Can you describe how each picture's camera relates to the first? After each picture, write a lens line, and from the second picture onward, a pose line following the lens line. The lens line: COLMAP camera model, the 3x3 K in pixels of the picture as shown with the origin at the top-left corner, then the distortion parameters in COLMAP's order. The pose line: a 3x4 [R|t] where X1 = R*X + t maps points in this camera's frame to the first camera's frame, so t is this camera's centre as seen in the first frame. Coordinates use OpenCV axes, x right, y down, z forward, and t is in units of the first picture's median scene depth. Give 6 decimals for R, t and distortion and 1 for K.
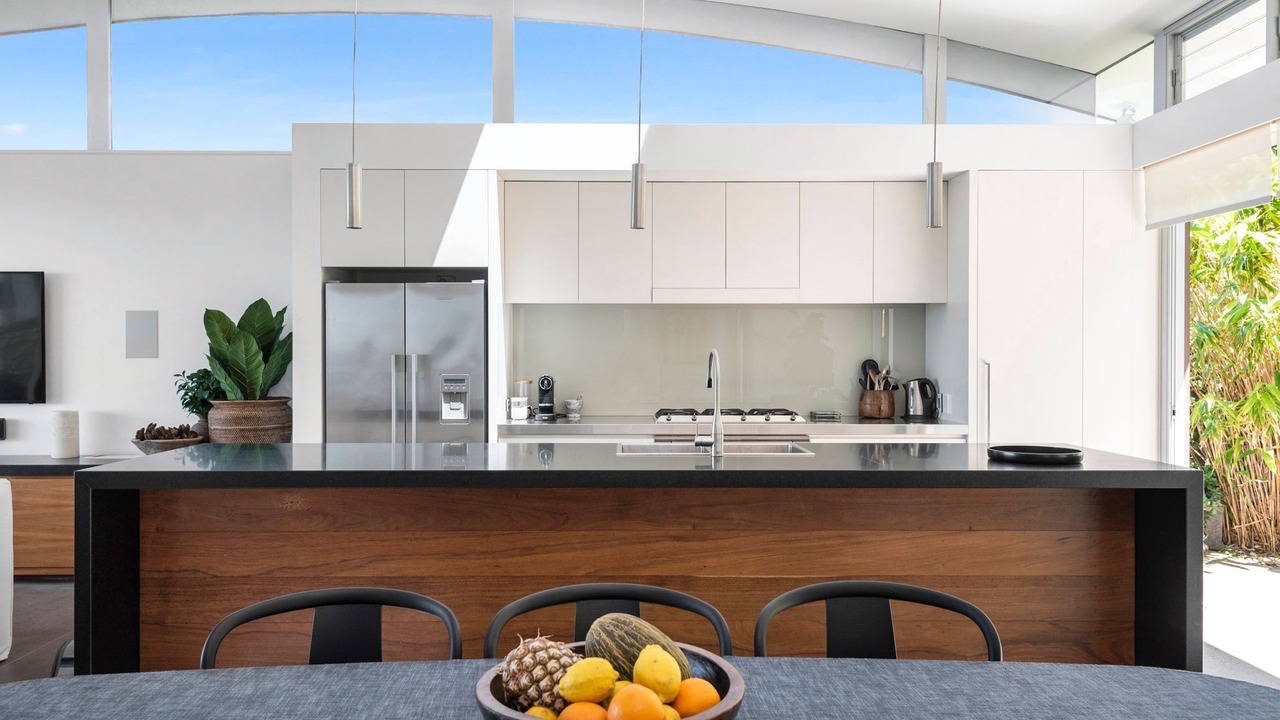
lens RADIAL K [[962.9, 0, 640.0], [0, 962.9, 360.0], [0, 0, 1]] dist [0.038098, -0.001262]
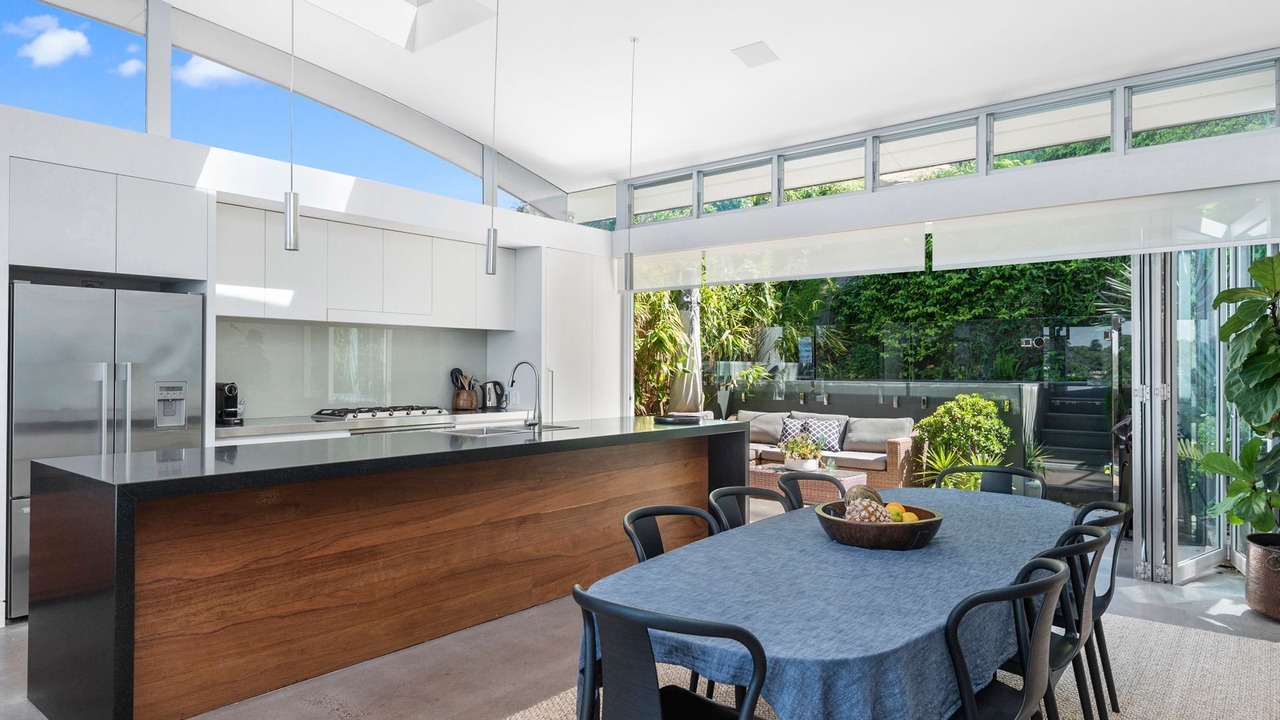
lens RADIAL K [[812.7, 0, 633.2], [0, 812.7, 353.8], [0, 0, 1]] dist [0.035205, -0.003224]
pose [[0.628493, 0.014164, 0.777686, -0.564148], [0.002609, 0.999790, -0.020318, 0.003691], [-0.777811, 0.014799, 0.628324, 0.069483]]
